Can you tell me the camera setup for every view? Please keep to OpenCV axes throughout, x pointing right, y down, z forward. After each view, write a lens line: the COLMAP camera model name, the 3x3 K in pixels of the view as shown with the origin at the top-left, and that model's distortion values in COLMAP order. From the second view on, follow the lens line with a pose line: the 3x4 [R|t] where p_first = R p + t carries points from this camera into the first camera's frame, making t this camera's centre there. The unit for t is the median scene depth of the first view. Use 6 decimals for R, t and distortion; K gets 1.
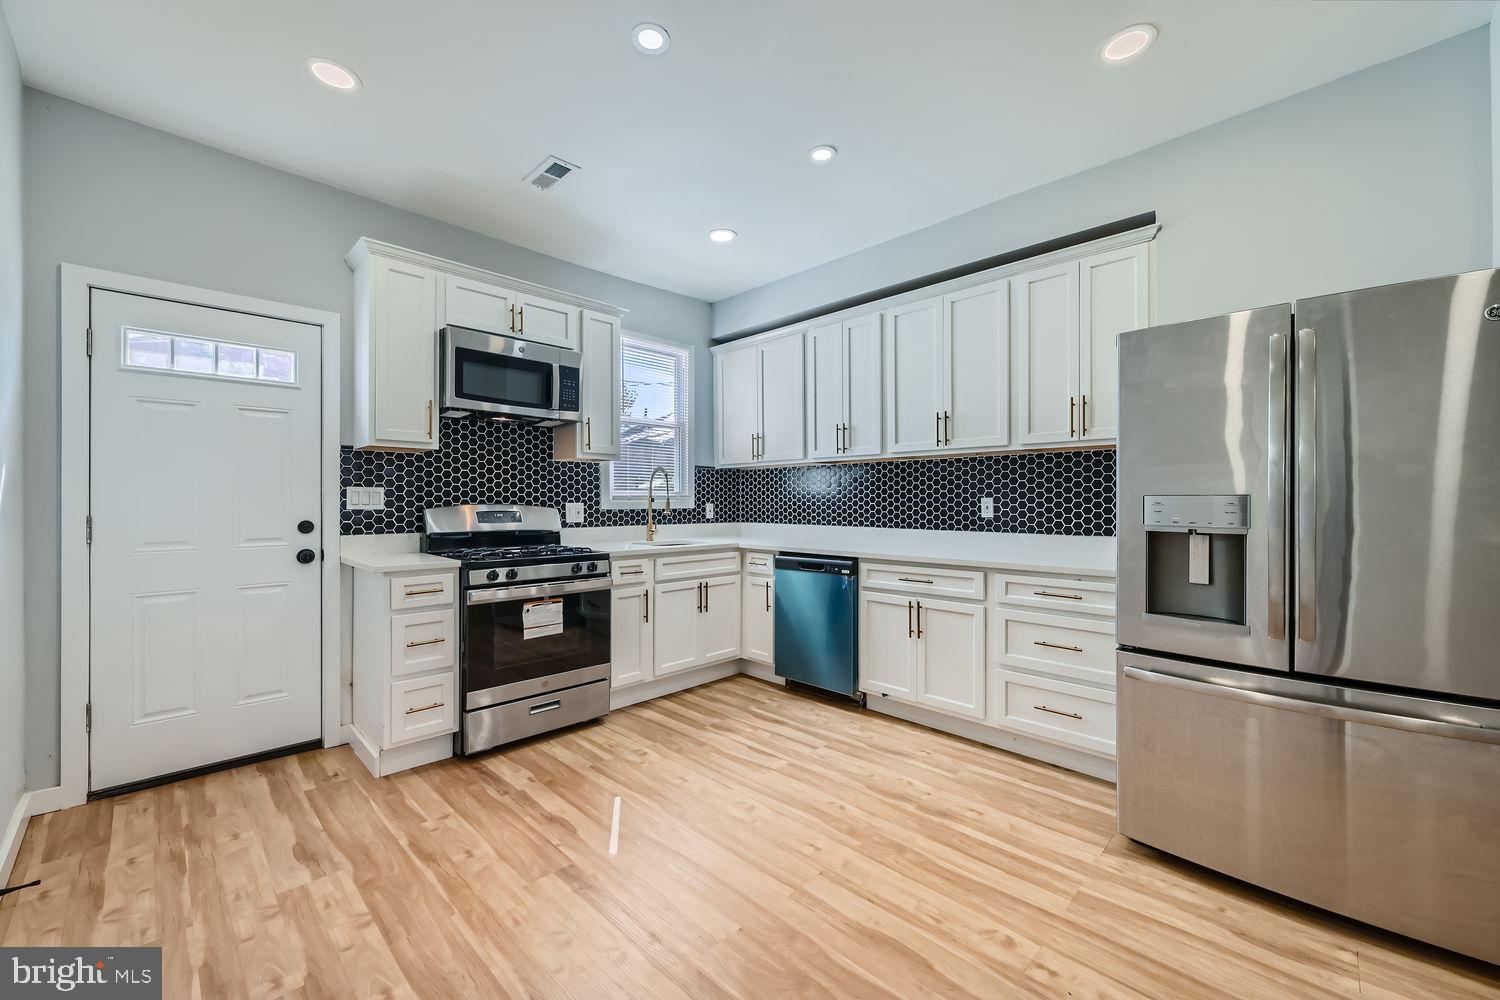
lens RADIAL K [[598.4, 0, 754.1], [0, 598.4, 504.3], [0, 0, 1]] dist [-0.009207, -0.000174]
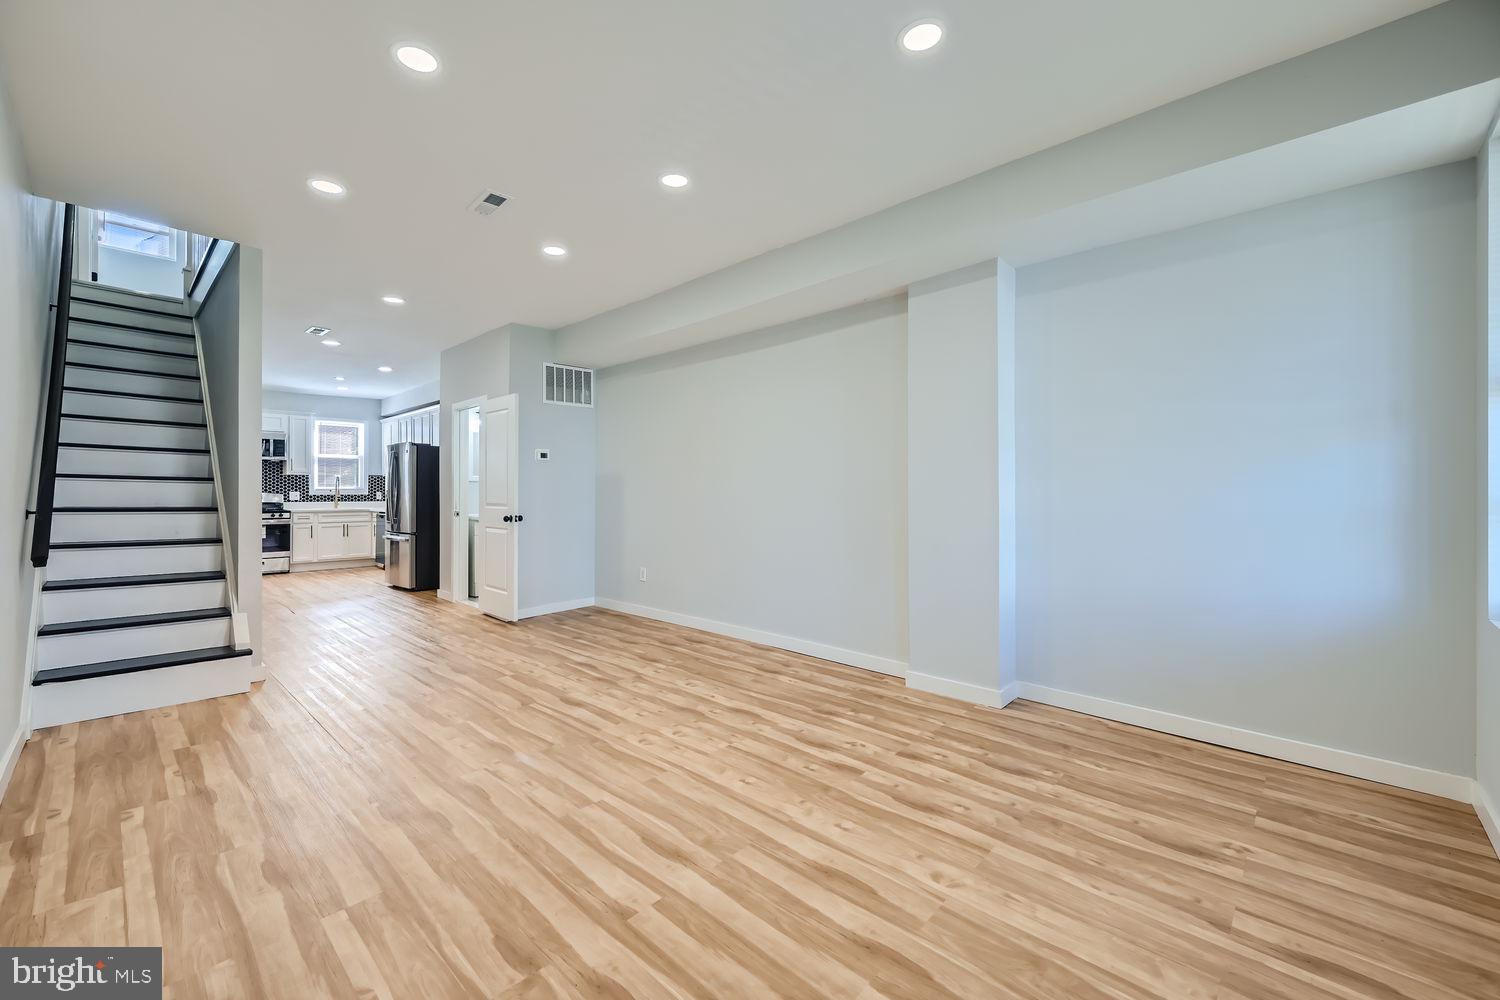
lens RADIAL K [[598.4, 0, 745.7], [0, 598.4, 493.2], [0, 0, 1]] dist [-0.009207, -0.000174]
pose [[0.999886, 0.001371, 0.015014, 1.457599], [-0.001248, 0.999966, -0.008187, 0.020360], [-0.015025, 0.008167, 0.999854, -1.404048]]
